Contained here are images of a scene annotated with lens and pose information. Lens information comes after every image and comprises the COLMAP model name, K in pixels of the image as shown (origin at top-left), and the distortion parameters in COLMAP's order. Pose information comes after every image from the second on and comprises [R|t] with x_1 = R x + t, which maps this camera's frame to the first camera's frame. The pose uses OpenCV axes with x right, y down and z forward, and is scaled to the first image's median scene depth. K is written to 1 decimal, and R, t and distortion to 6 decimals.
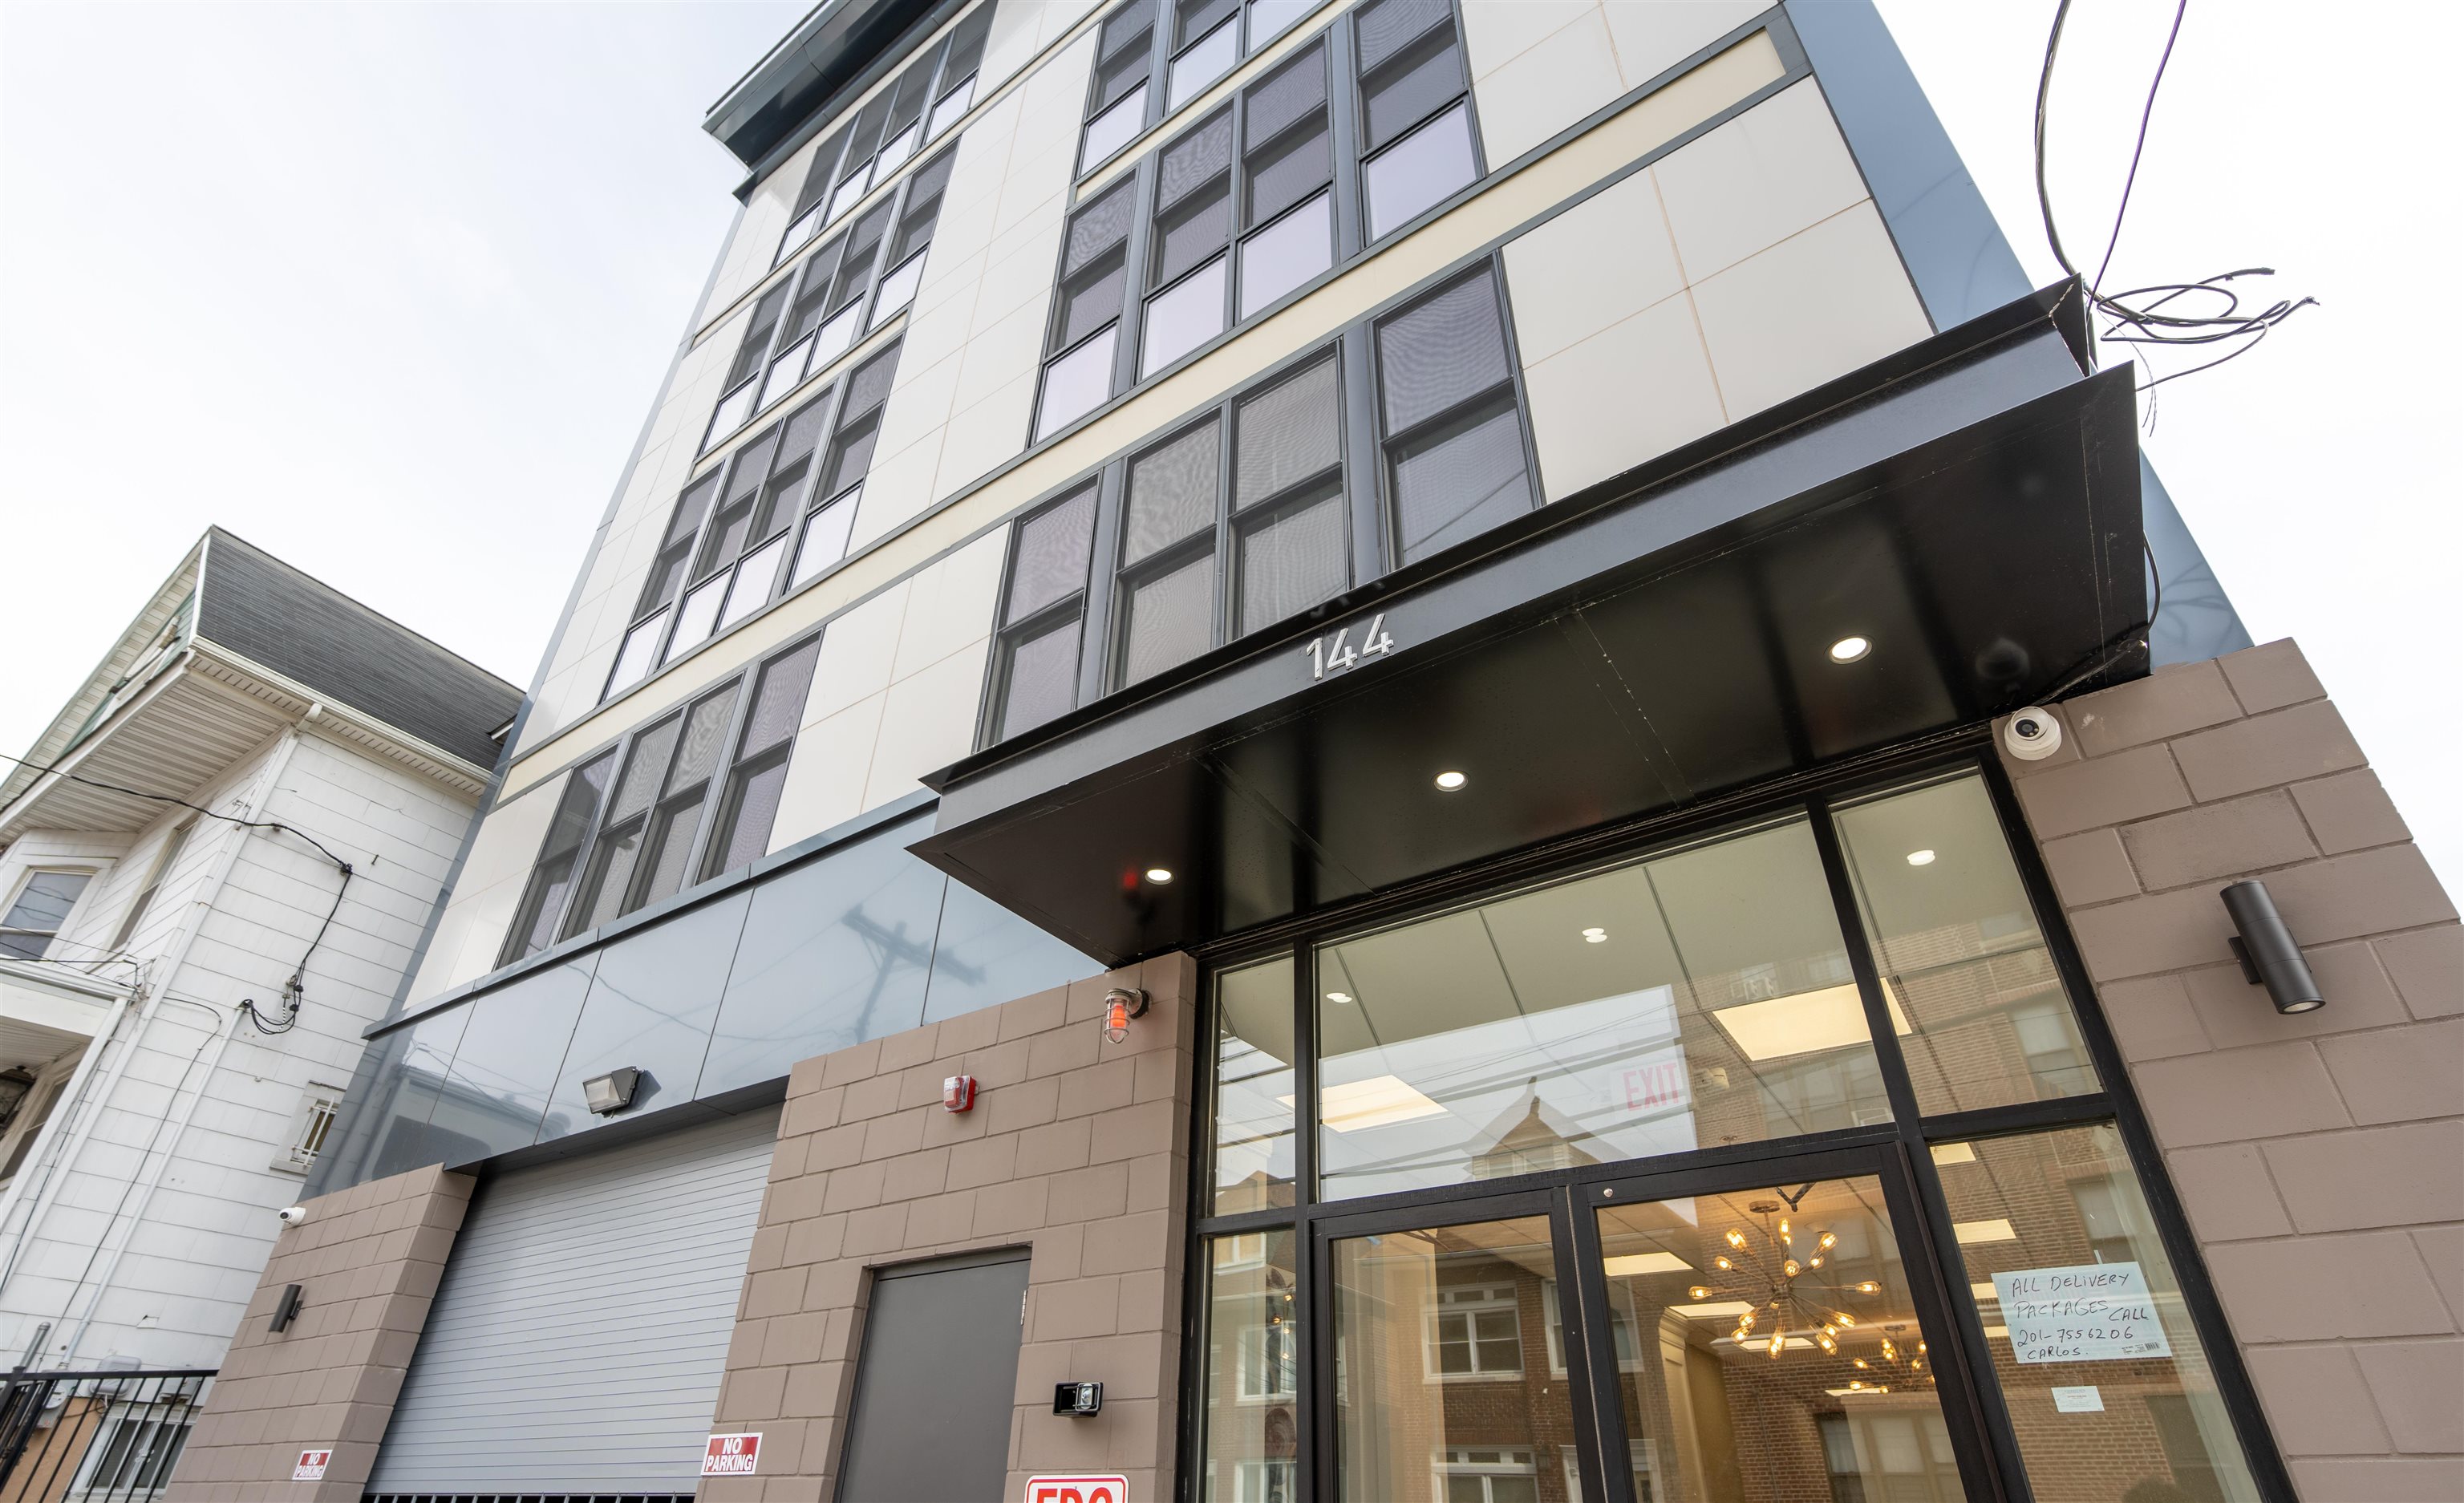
lens RADIAL K [[1181.1, 0, 1232.0], [0, 1181.1, 751.5], [0, 0, 1]] dist [-0.001220, -0.000410]
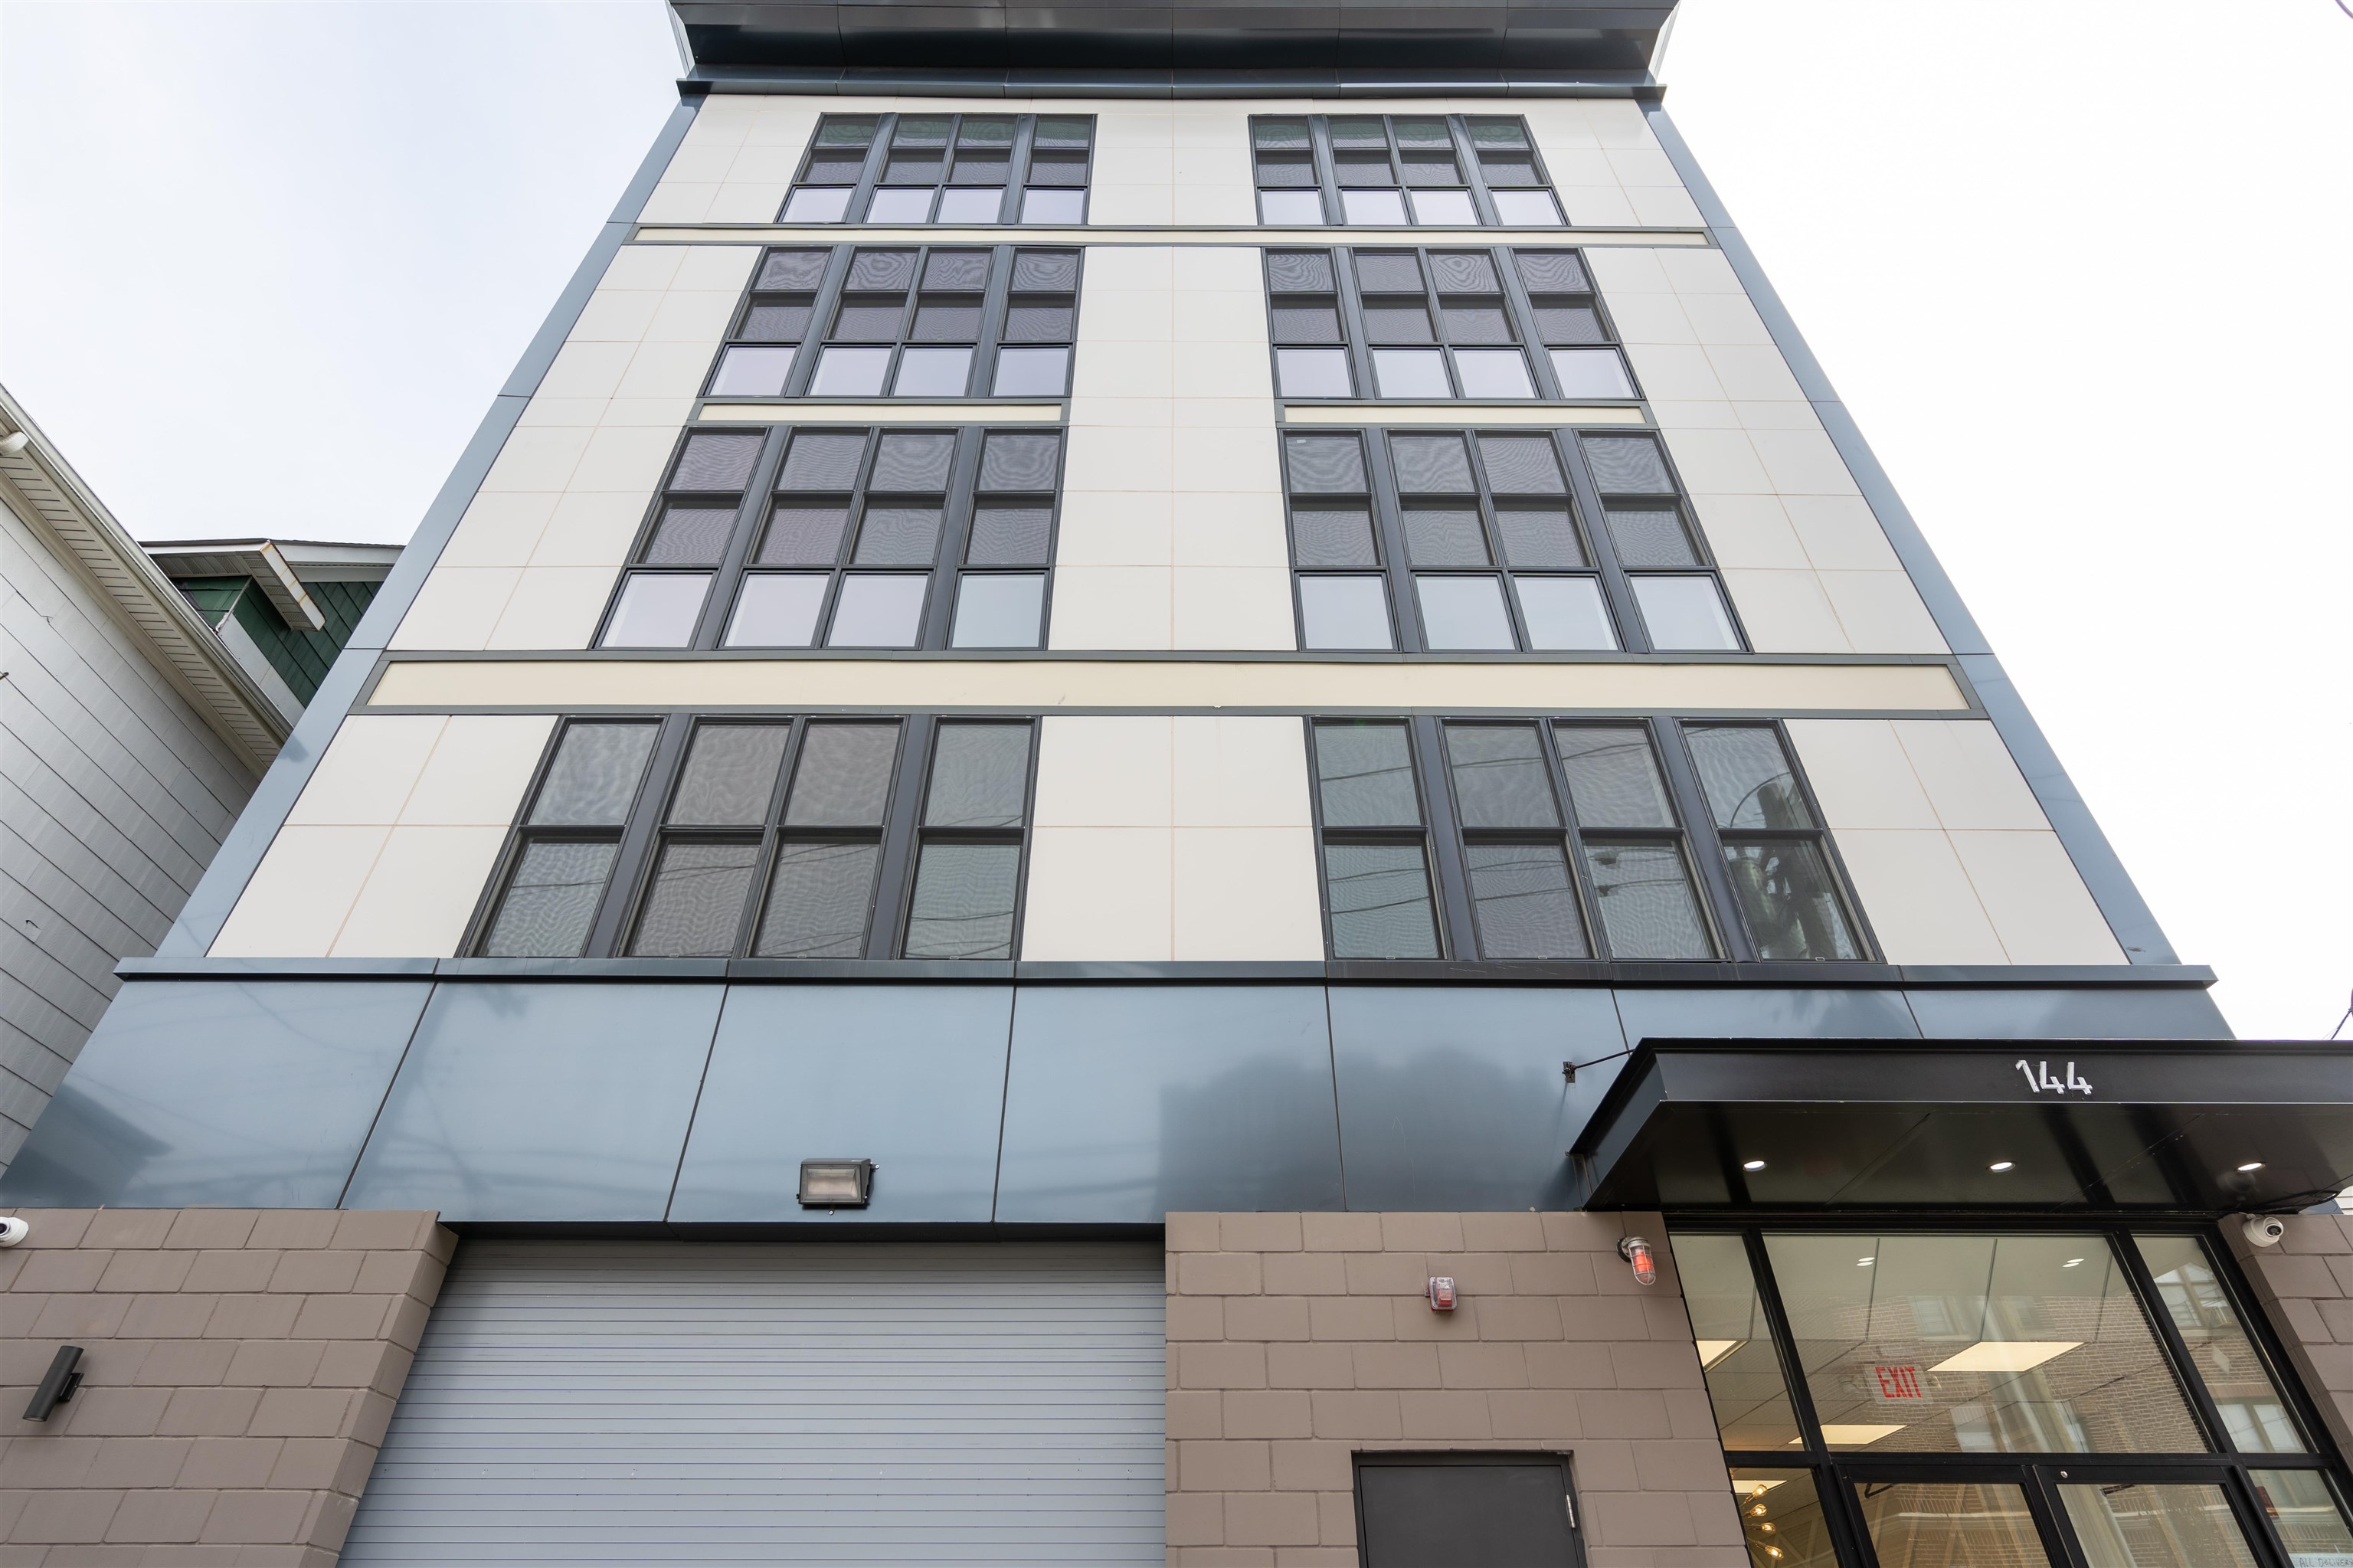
lens RADIAL K [[1186.0, 0, 1180.8], [0, 1186.0, 829.0], [0, 0, 1]] dist [0.001691, 0.000362]
pose [[0.801262, 0.356037, 0.480851, -0.961929], [-0.319523, 0.934108, -0.159209, 0.128794], [-0.505851, -0.026075, 0.862227, 0.184677]]
